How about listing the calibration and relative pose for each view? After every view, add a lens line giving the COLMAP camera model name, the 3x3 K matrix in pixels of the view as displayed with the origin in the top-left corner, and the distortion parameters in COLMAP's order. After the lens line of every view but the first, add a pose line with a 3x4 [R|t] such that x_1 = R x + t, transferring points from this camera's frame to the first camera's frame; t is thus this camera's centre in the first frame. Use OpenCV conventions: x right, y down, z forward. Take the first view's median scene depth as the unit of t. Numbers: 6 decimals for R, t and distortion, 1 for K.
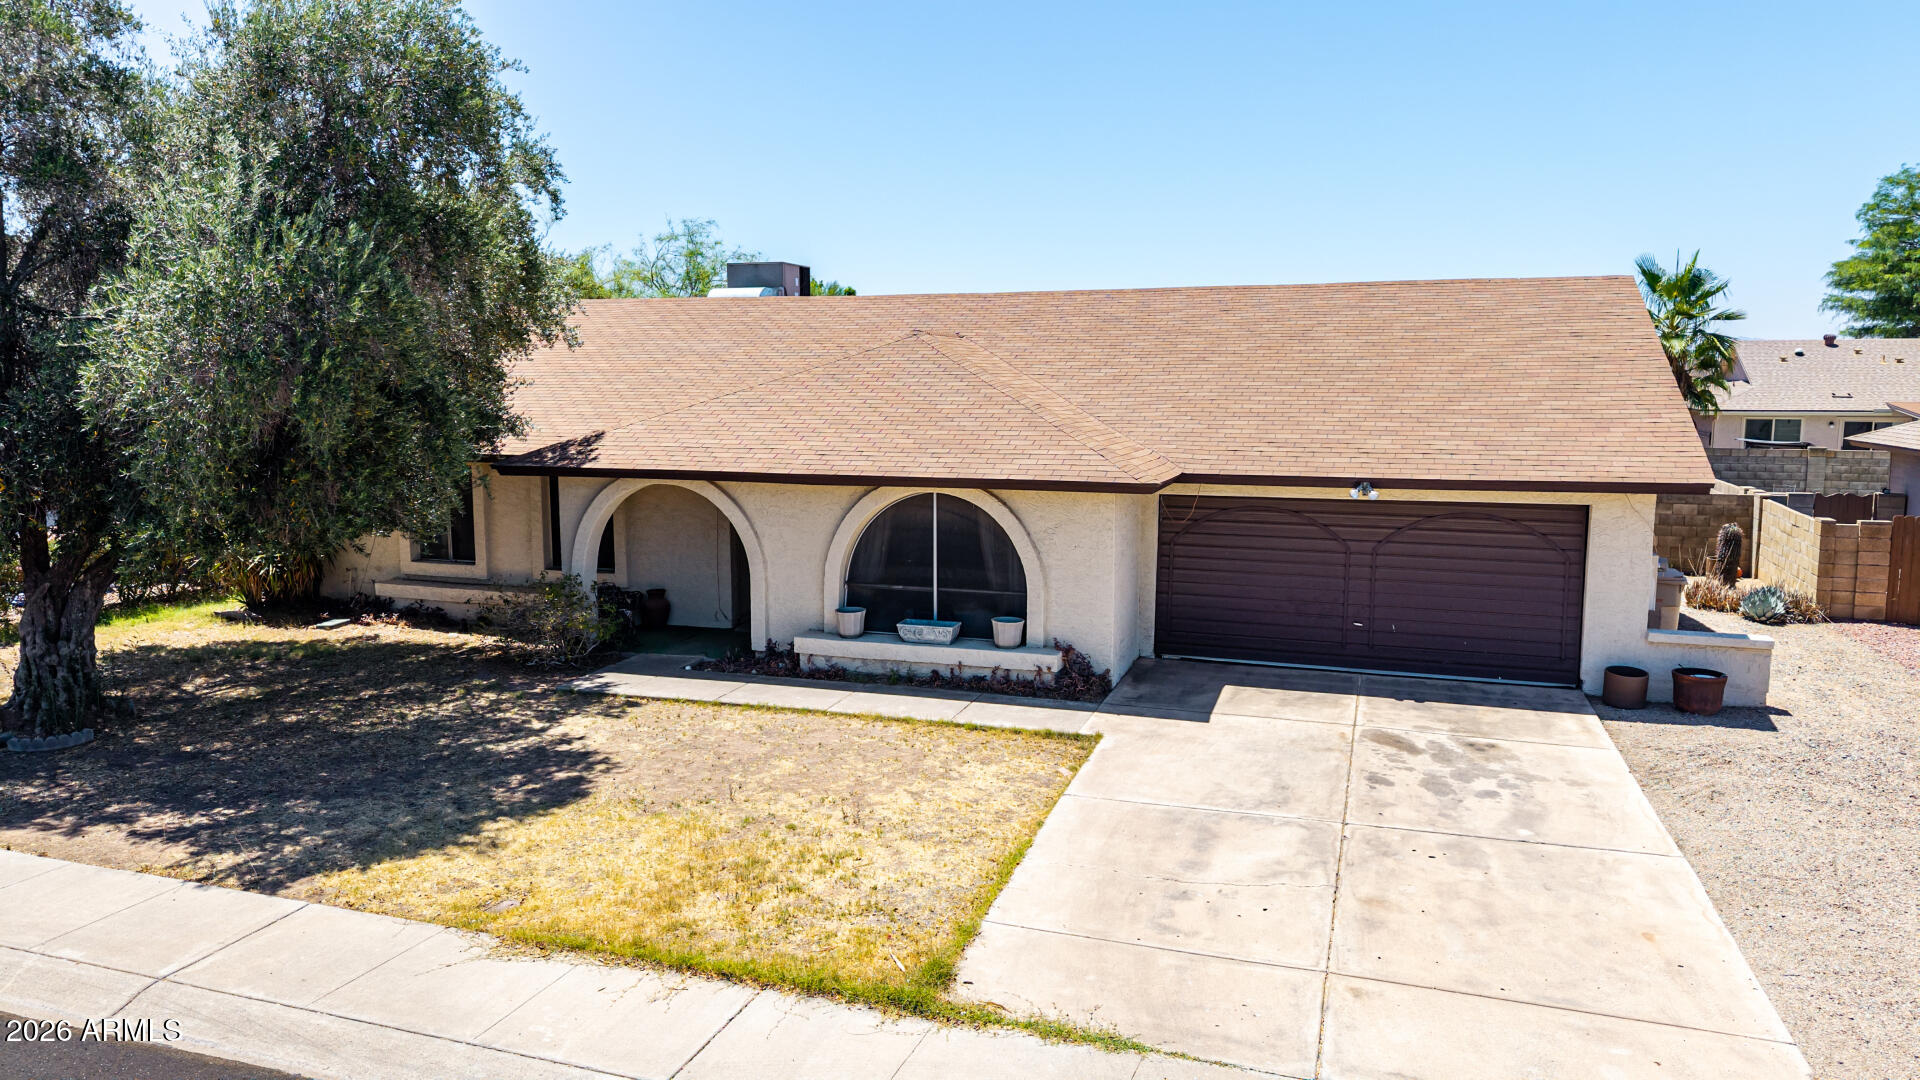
lens RADIAL K [[1286.6, 0, 949.0], [0, 1286.6, 541.7], [0, 0, 1]] dist [0.030348, -0.031009]
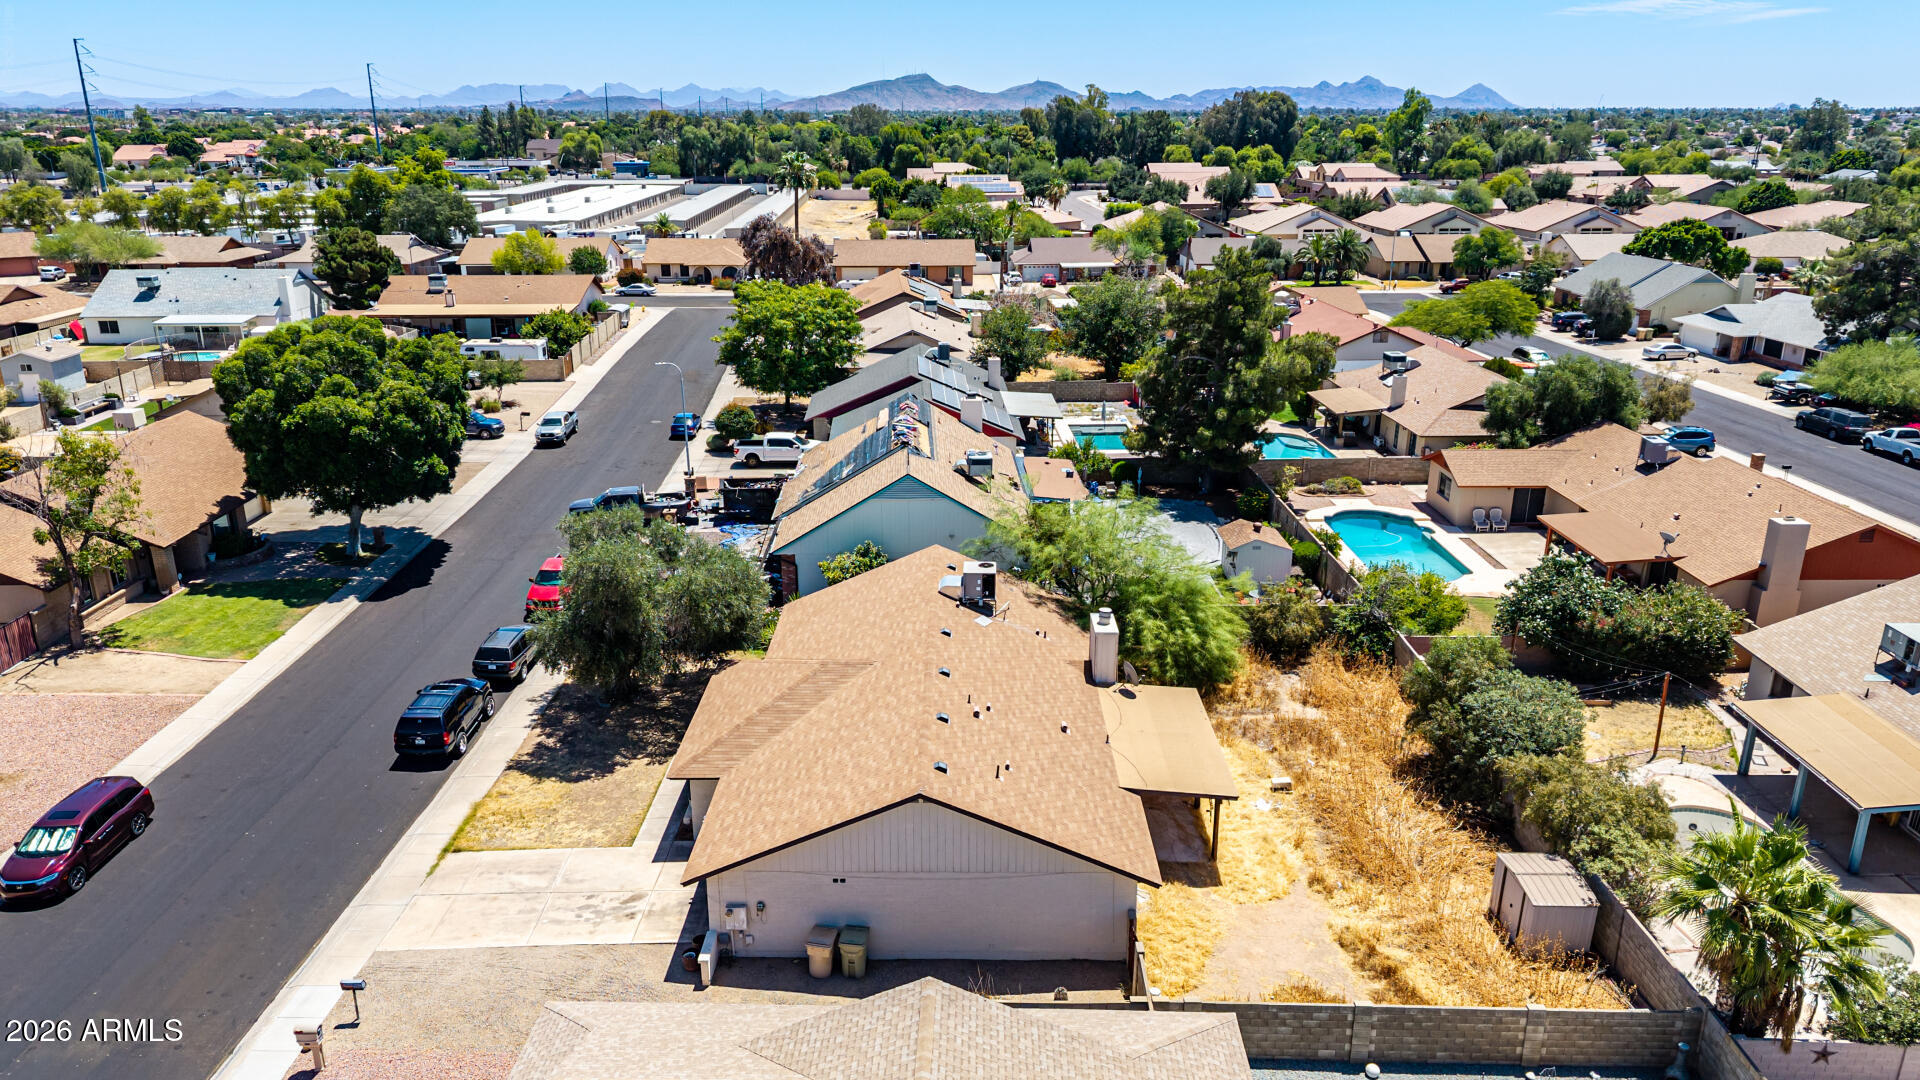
lens RADIAL K [[1298.8, 0, 947.0], [0, 1298.8, 523.4], [0, 0, 1]] dist [0.066988, -0.102485]
pose [[0.312405, 0.286600, -0.905684, 3.000181], [-0.121805, 0.957618, 0.261019, -1.506294], [0.942108, 0.028773, 0.334074, 0.679771]]
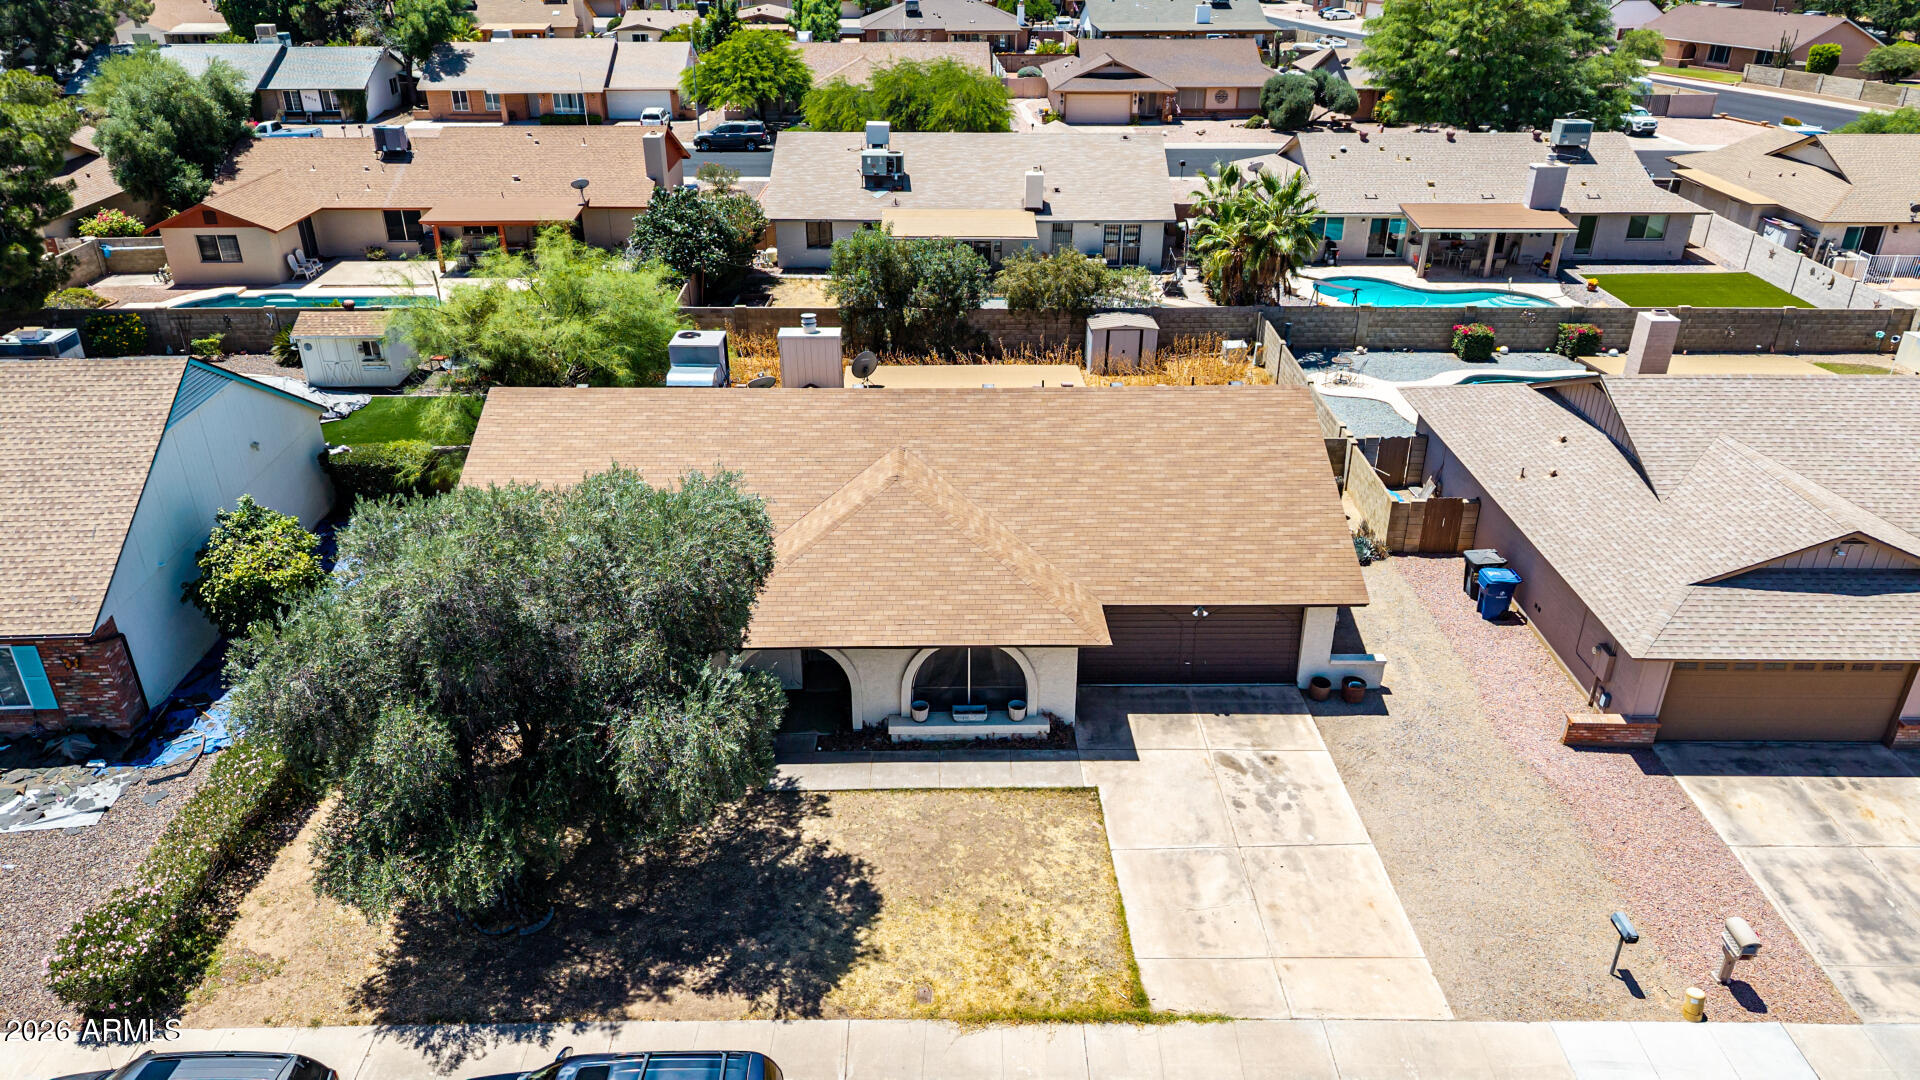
lens RADIAL K [[1283.4, 0, 952.0], [0, 1283.4, 535.0], [0, 0, 1]] dist [0.055294, -0.077839]
pose [[0.941041, -0.150274, 0.303083, -0.640871], [0.042918, 0.941715, 0.333662, -0.895884], [-0.335559, -0.300982, 0.892642, -0.560604]]
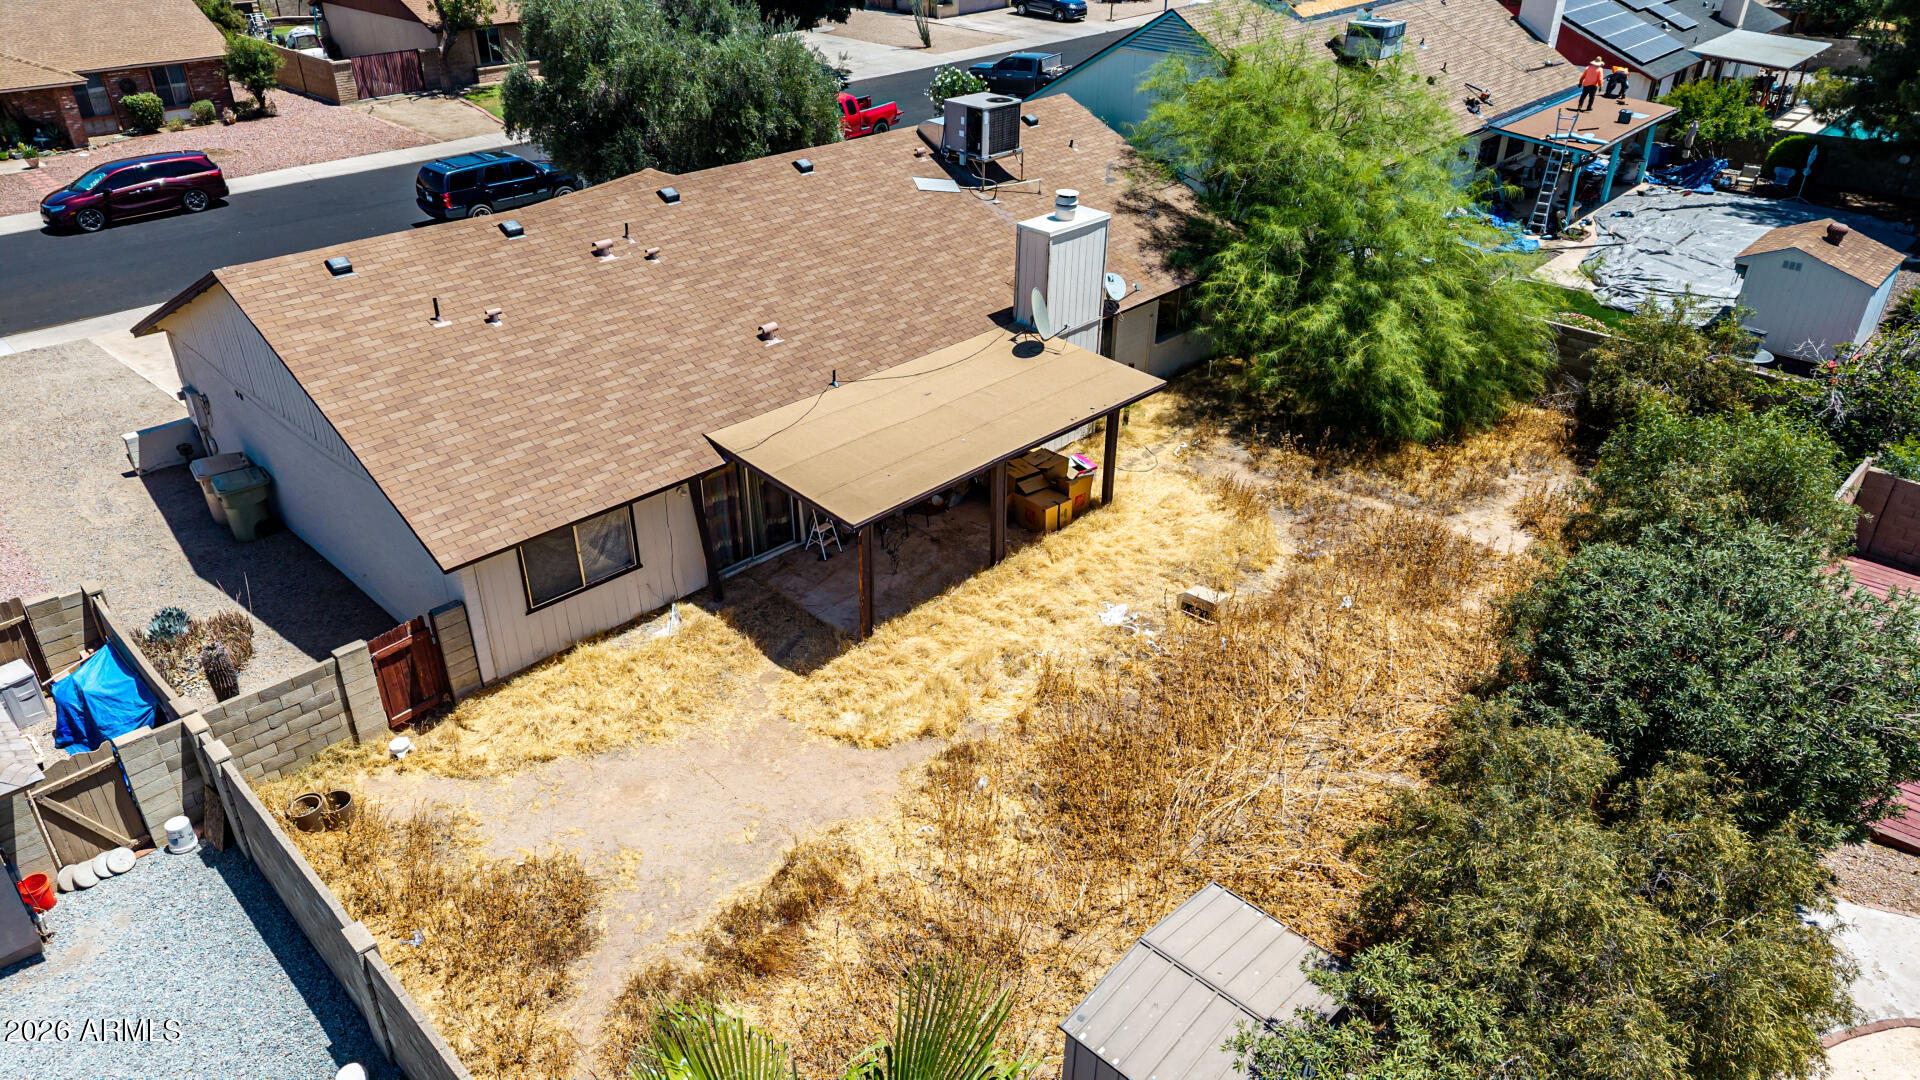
lens RADIAL K [[1280.3, 0, 953.9], [0, 1280.3, 543.8], [0, 0, 1]] dist [0.038776, -0.038436]
pose [[-0.429118, 0.449119, -0.783677, 1.755575], [-0.123768, 0.830200, 0.543553, -0.978374], [0.894729, 0.330242, -0.300667, 2.851215]]
